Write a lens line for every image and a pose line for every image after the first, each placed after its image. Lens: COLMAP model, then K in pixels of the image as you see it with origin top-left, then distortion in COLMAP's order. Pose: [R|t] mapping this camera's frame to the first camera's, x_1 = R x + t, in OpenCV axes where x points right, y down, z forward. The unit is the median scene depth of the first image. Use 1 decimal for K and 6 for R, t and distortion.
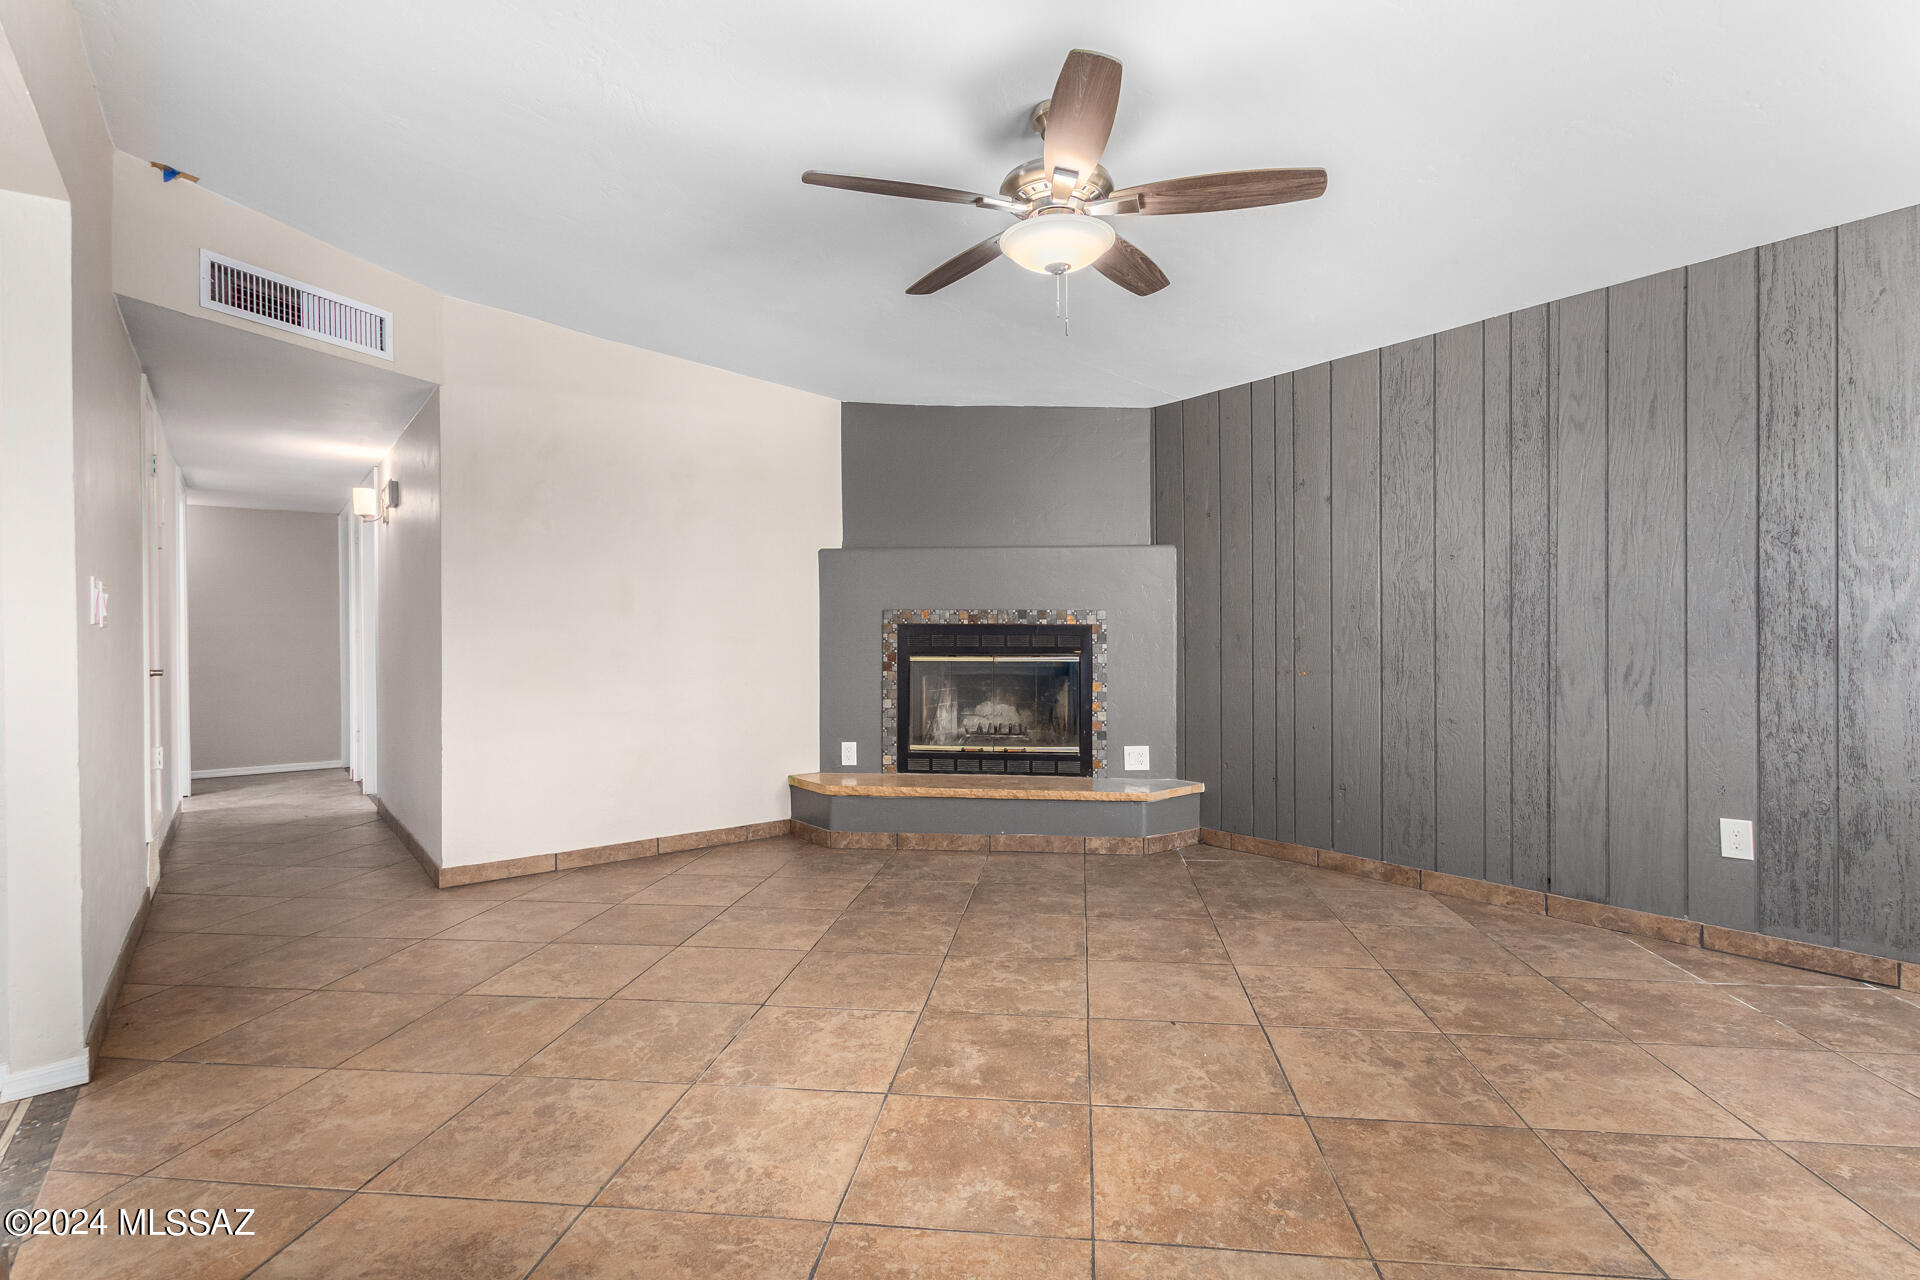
lens RADIAL K [[908.8, 0, 978.9], [0, 908.8, 637.7], [0, 0, 1]] dist [0.008415, -0.002014]
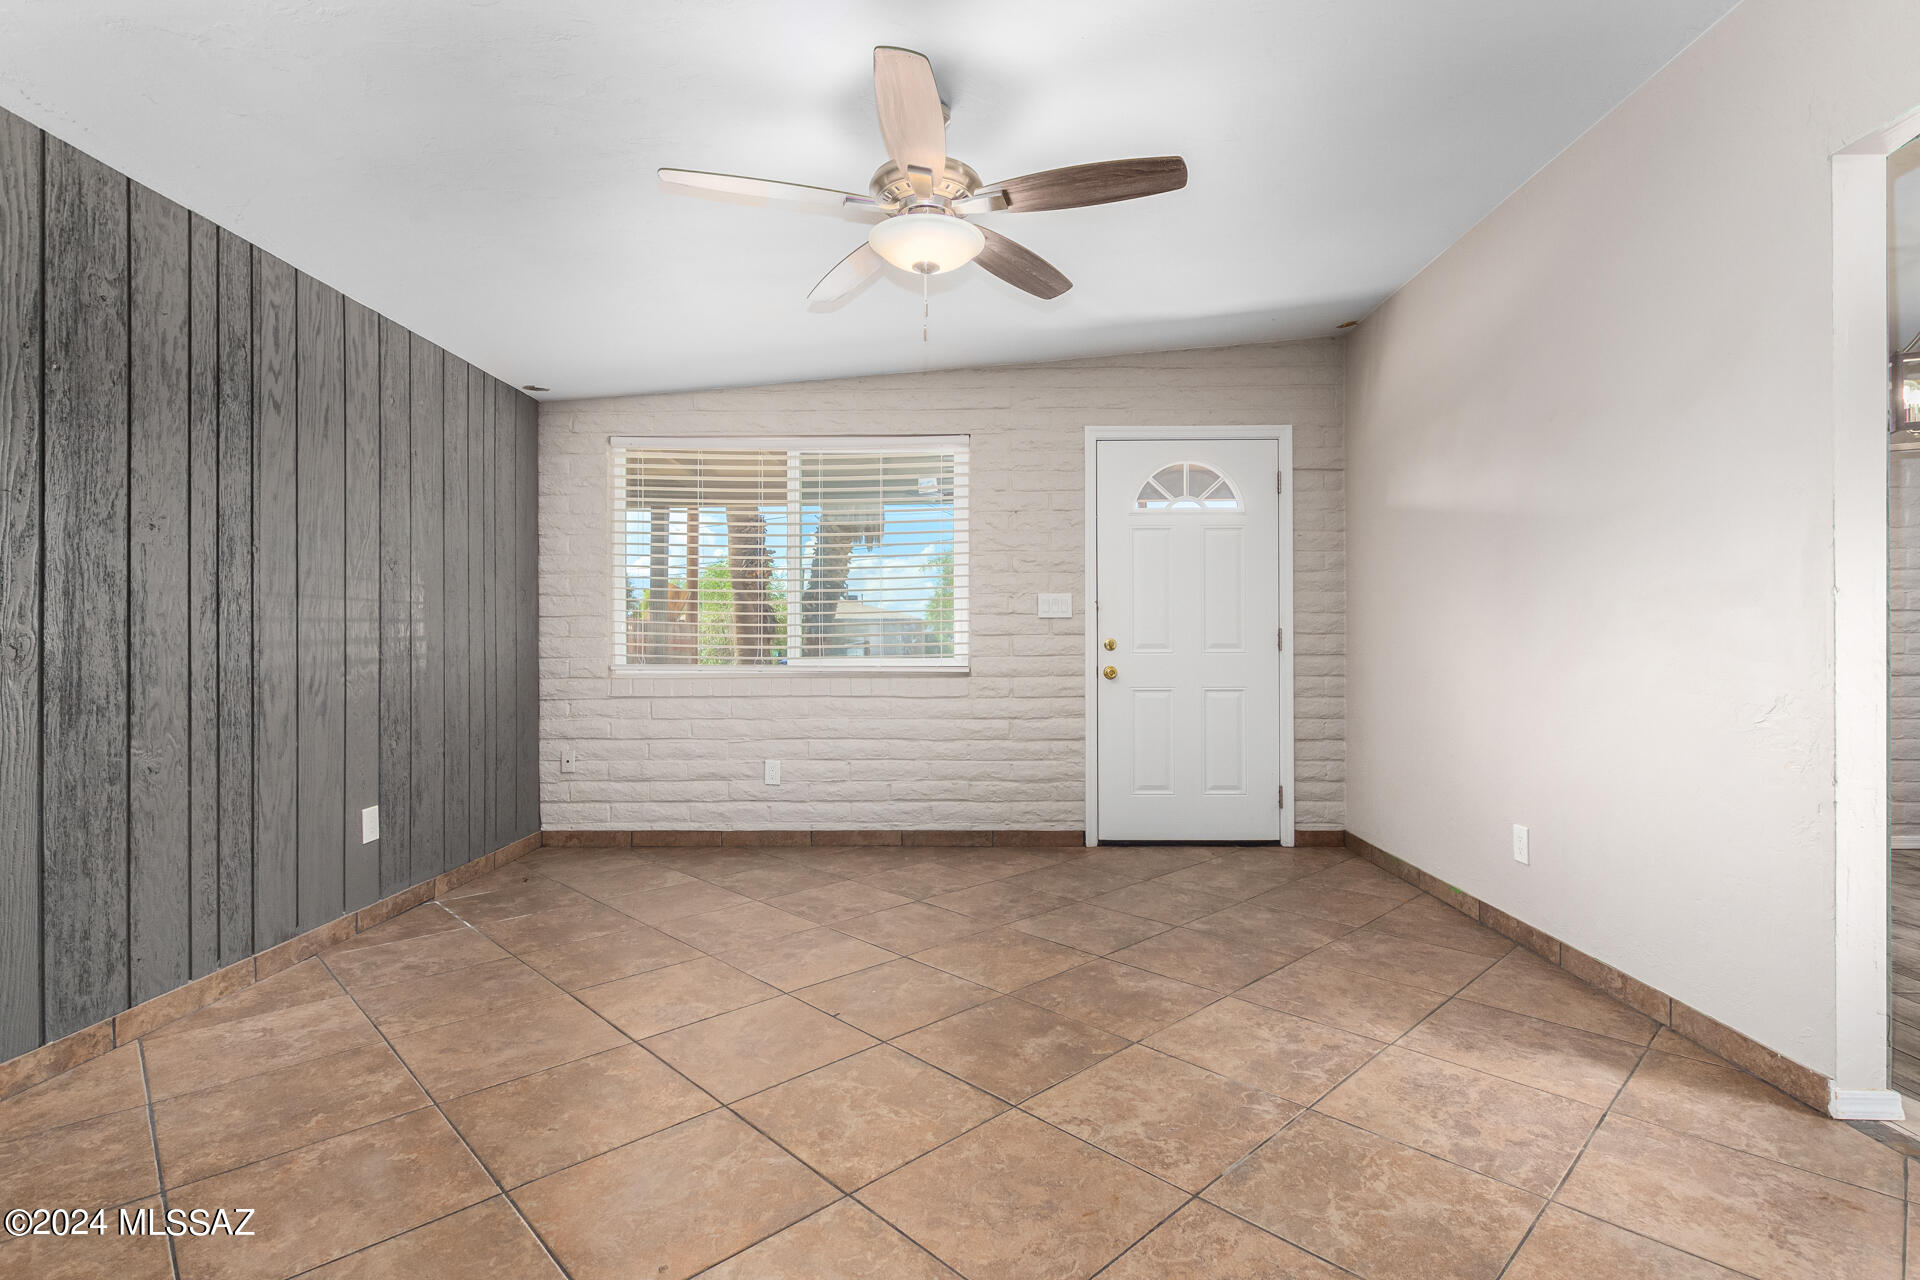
lens RADIAL K [[908.8, 0, 962.1], [0, 908.8, 640.4], [0, 0, 1]] dist [0.008415, -0.002014]
pose [[-0.768463, 0.009906, 0.639817, -0.339932], [0.005591, 0.999946, -0.008767, 0.004435], [-0.639870, -0.003160, -0.768477, 1.030038]]
